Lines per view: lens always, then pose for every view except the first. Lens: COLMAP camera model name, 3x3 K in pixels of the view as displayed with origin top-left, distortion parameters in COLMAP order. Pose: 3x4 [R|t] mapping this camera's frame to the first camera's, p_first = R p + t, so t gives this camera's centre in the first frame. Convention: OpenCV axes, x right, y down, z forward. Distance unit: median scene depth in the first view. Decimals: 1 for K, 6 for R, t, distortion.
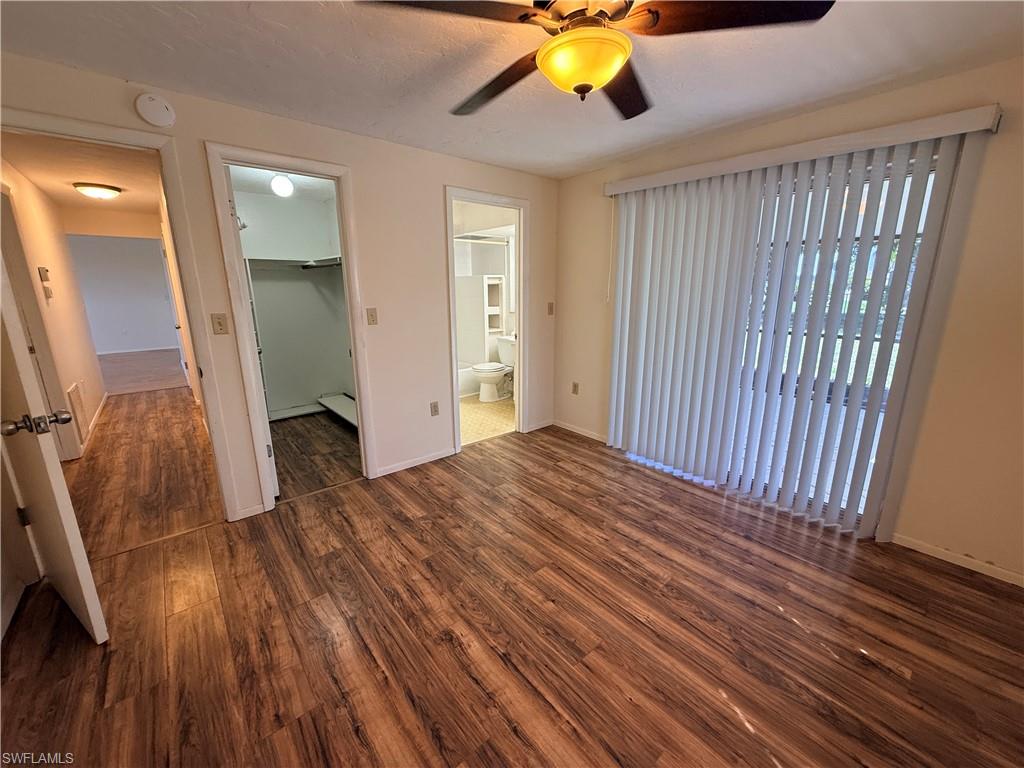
lens RADIAL K [[407.2, 0, 508.2], [0, 407.2, 382.4], [0, 0, 1]] dist [-0.001261, 0.000059]
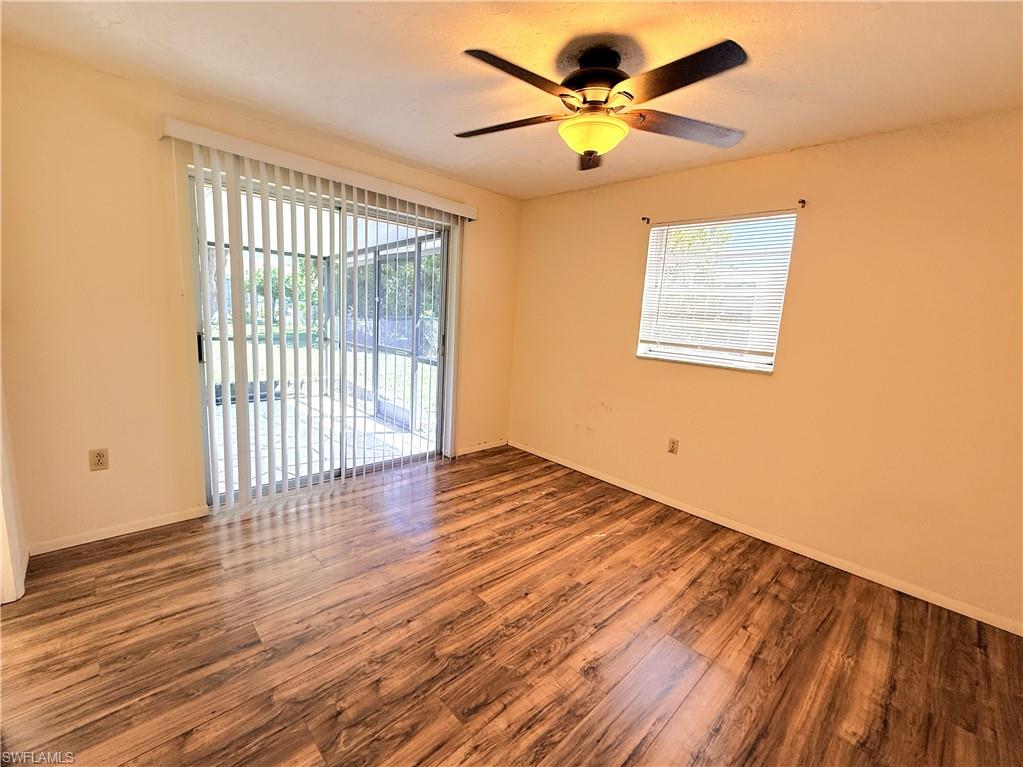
lens RADIAL K [[433.4, 0, 510.8], [0, 433.4, 381.1], [0, 0, 1]] dist [-0.001809, 0.000127]
pose [[-0.070415, -0.159842, 0.984628, -0.853818], [0.172221, 0.970307, 0.169834, -0.182181], [-0.982538, 0.181532, -0.040796, 0.938974]]
